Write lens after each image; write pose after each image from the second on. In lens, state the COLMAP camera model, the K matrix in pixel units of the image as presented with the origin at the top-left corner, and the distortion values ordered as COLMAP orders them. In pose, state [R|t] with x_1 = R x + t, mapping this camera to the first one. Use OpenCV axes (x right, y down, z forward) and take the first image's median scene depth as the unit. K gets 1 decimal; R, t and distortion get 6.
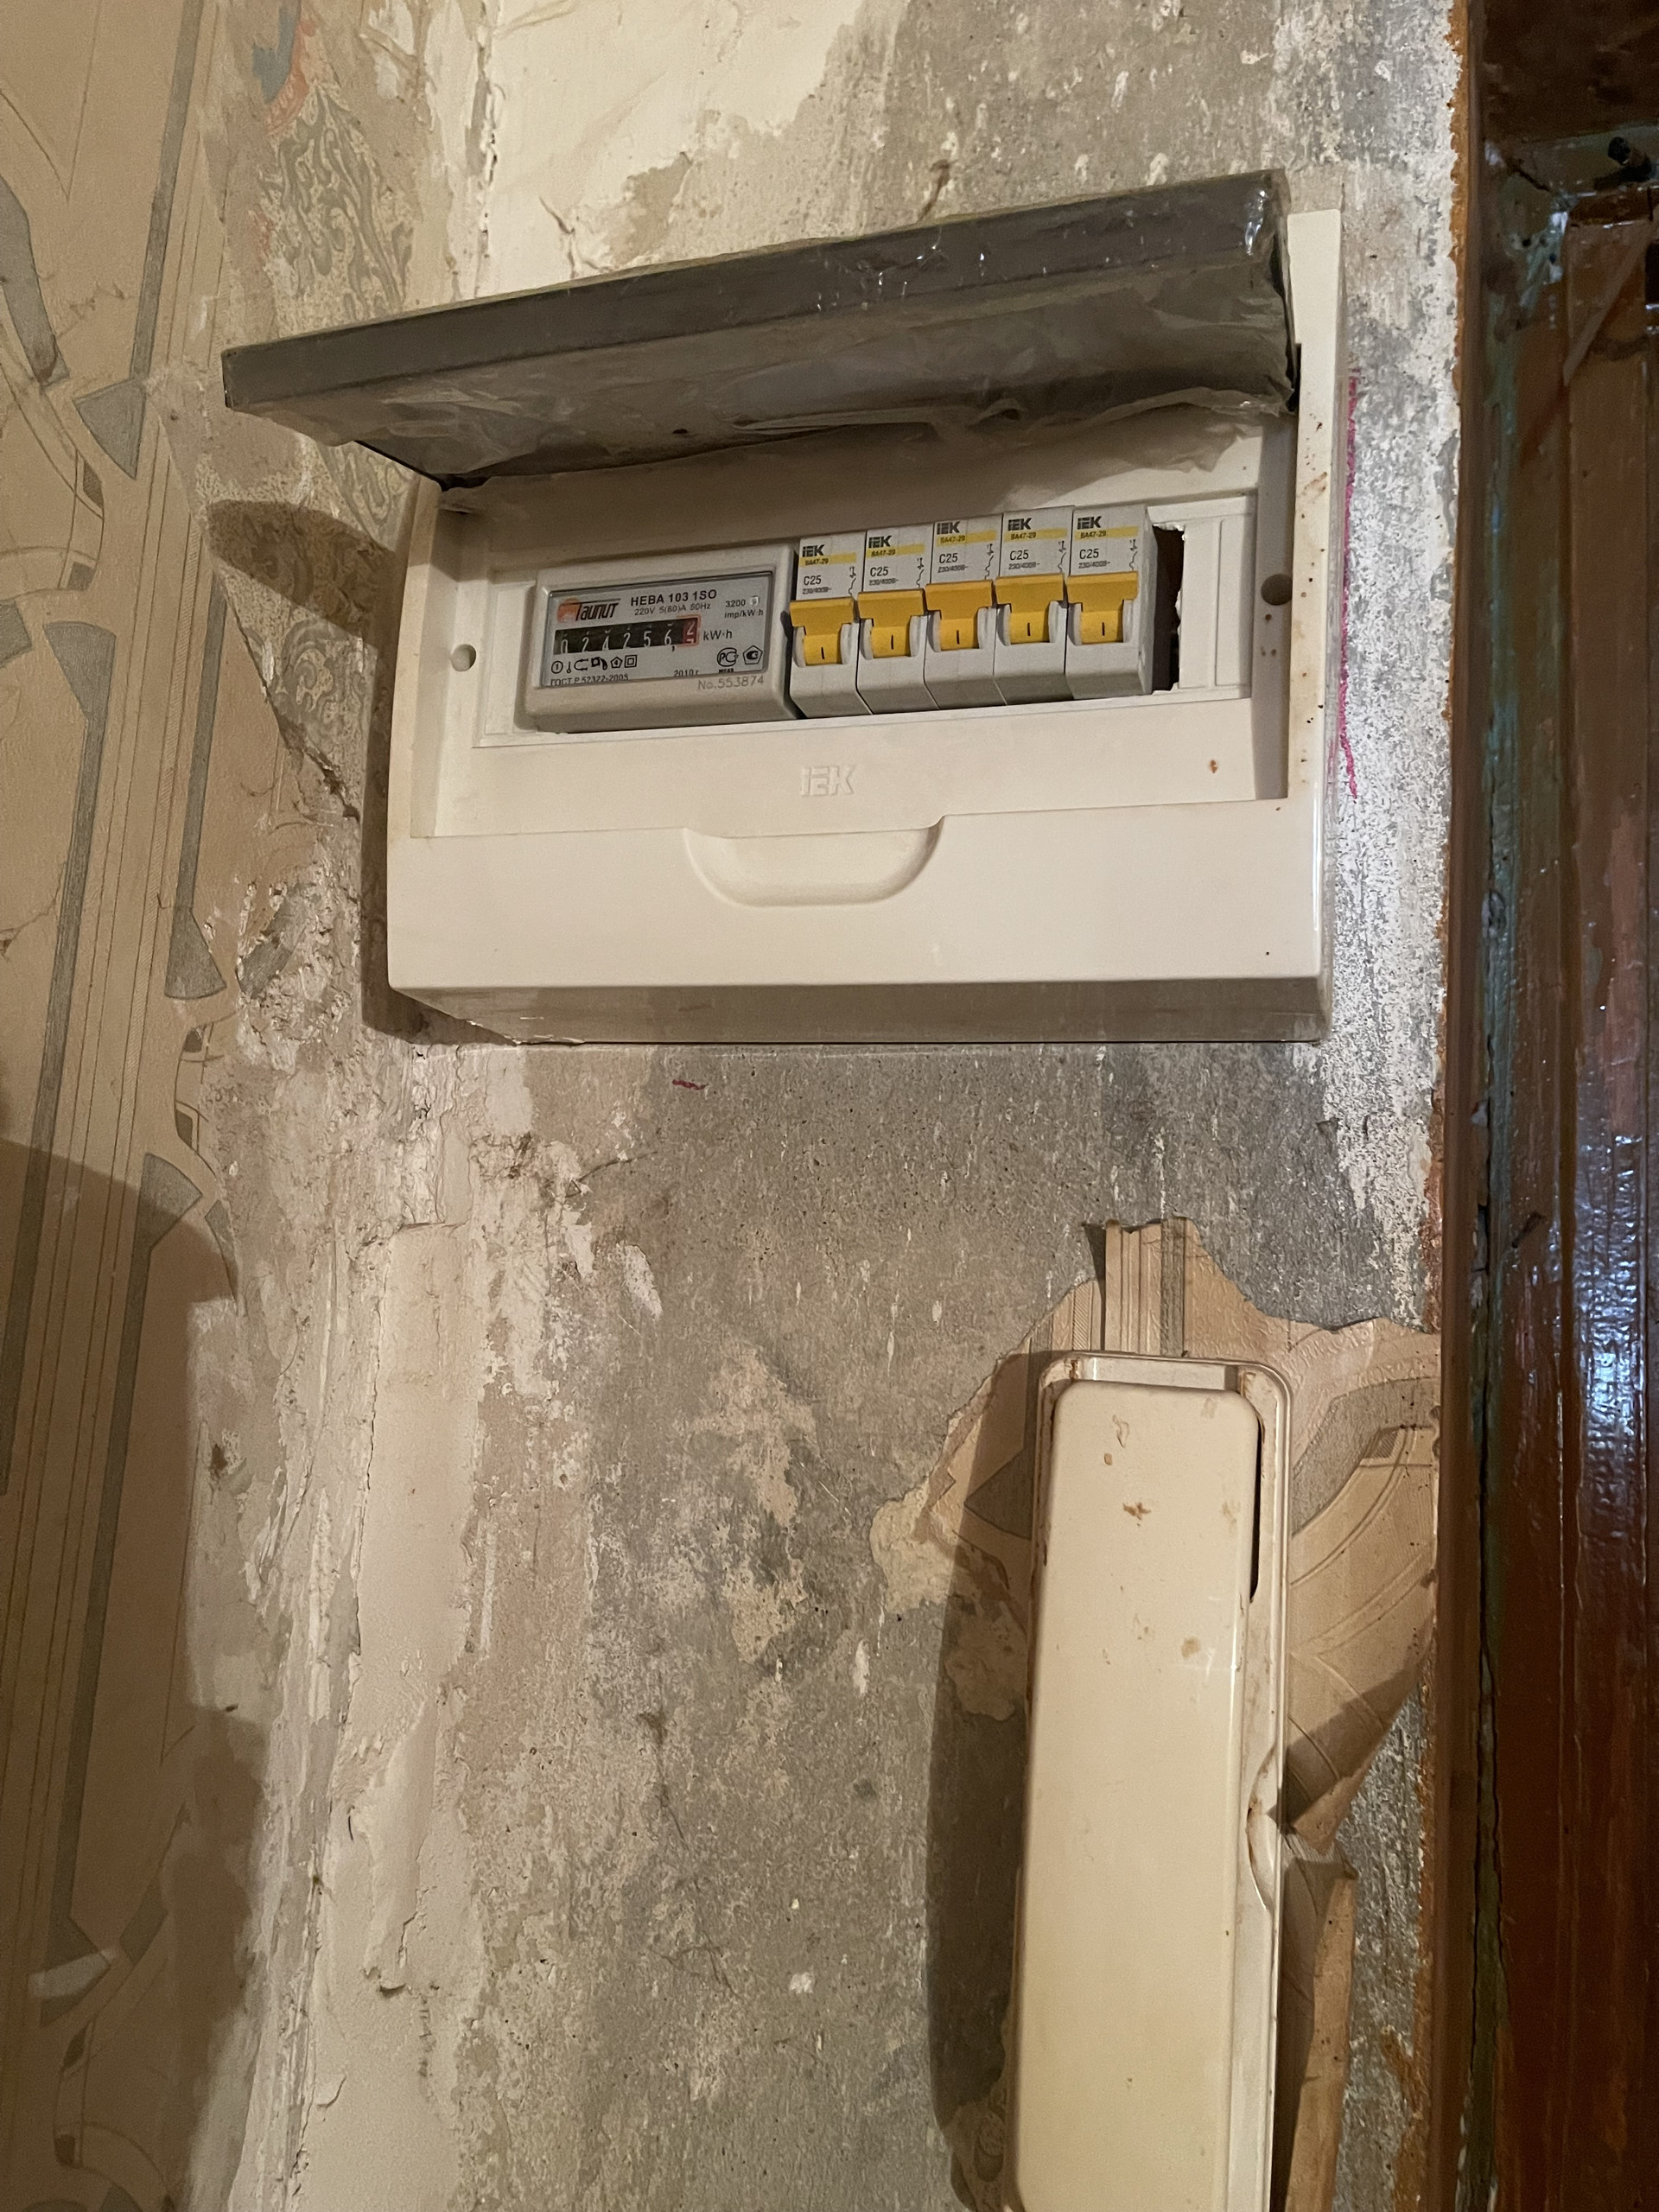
lens RADIAL K [[1650.7, 0, 815.4], [0, 1650.7, 1108.0], [0, 0, 1]] dist [0.064084, -0.097494]
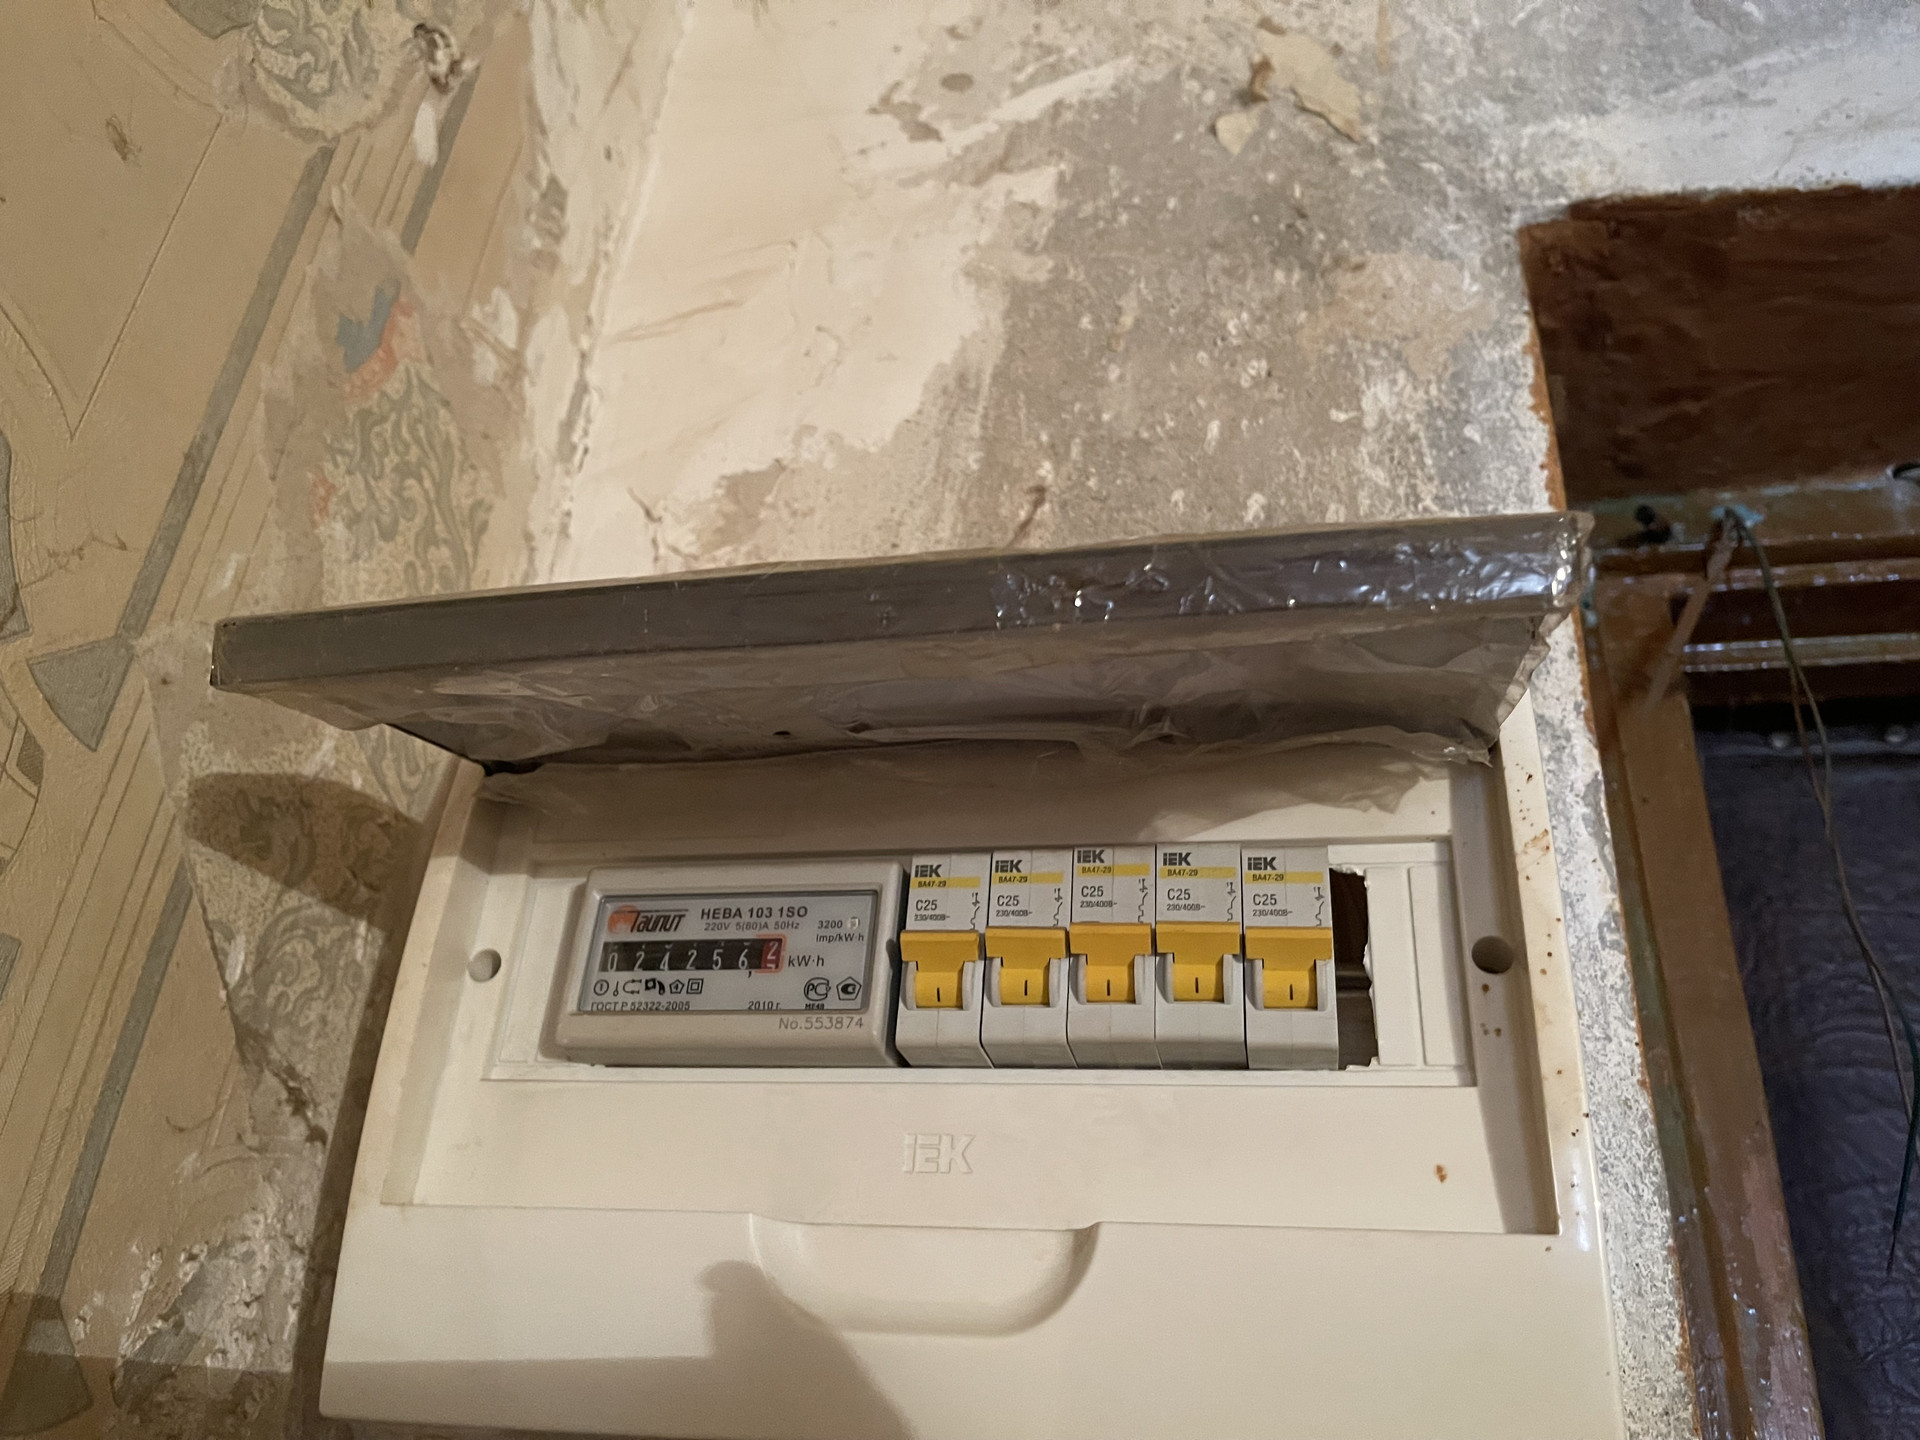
lens RADIAL K [[1432.8, 0, 964.5], [0, 1432.8, 726.8], [0, 0, 1]] dist [0.064084, -0.097494]
pose [[0.992816, 0.055807, 0.105836, -0.059934], [-0.015590, 0.937355, -0.348026, -0.140318], [-0.118628, 0.343876, 0.931492, 0.272343]]
